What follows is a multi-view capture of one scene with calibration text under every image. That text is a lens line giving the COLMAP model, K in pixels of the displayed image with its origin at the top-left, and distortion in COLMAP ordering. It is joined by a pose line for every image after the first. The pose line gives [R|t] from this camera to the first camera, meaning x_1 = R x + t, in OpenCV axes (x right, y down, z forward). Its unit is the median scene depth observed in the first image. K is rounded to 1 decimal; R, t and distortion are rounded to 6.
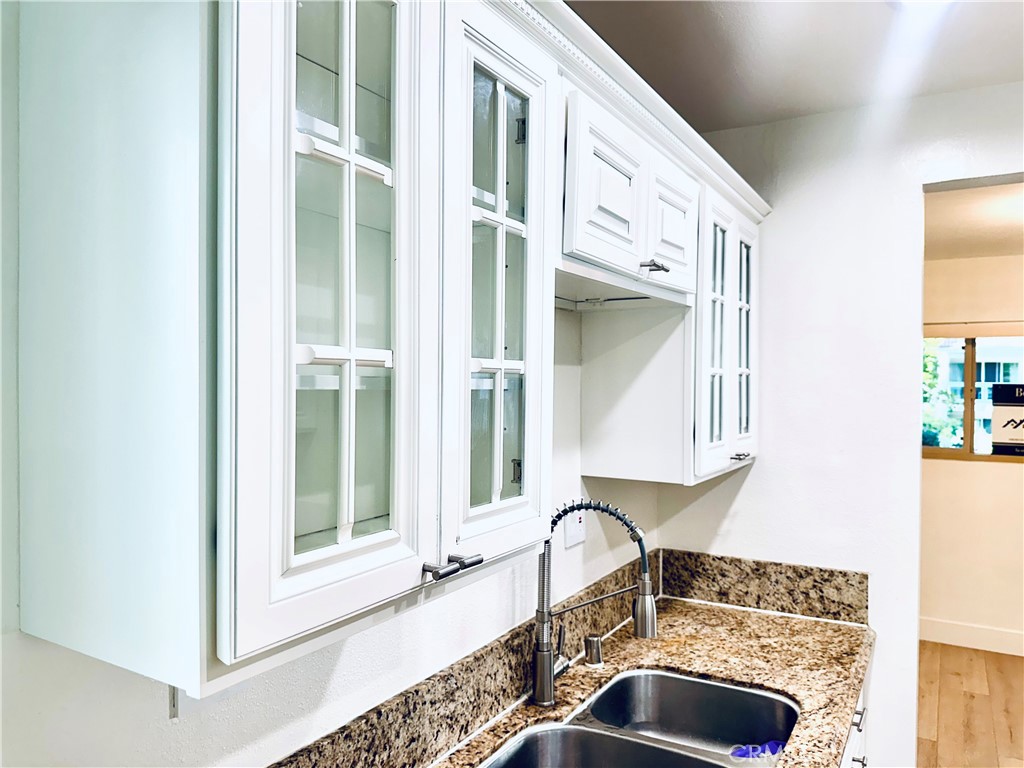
lens RADIAL K [[726.6, 0, 502.9], [0, 726.6, 391.9], [0, 0, 1]] dist [0.040254, -0.071845]
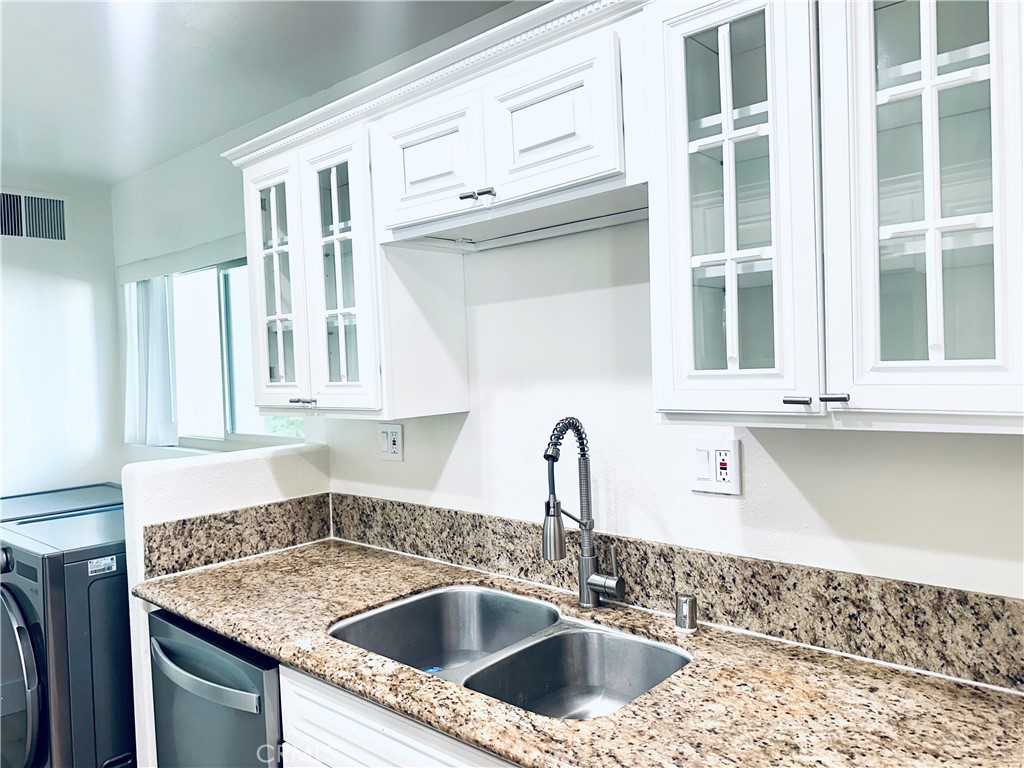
lens RADIAL K [[721.7, 0, 512.0], [0, 721.7, 384.0], [0, 0, 1]] dist [0.195522, -0.428486]
pose [[-0.179184, 0.028032, -0.983416, 1.280269], [0.024929, 0.999402, 0.023946, 0.084452], [0.983500, -0.020224, -0.179776, 1.242972]]
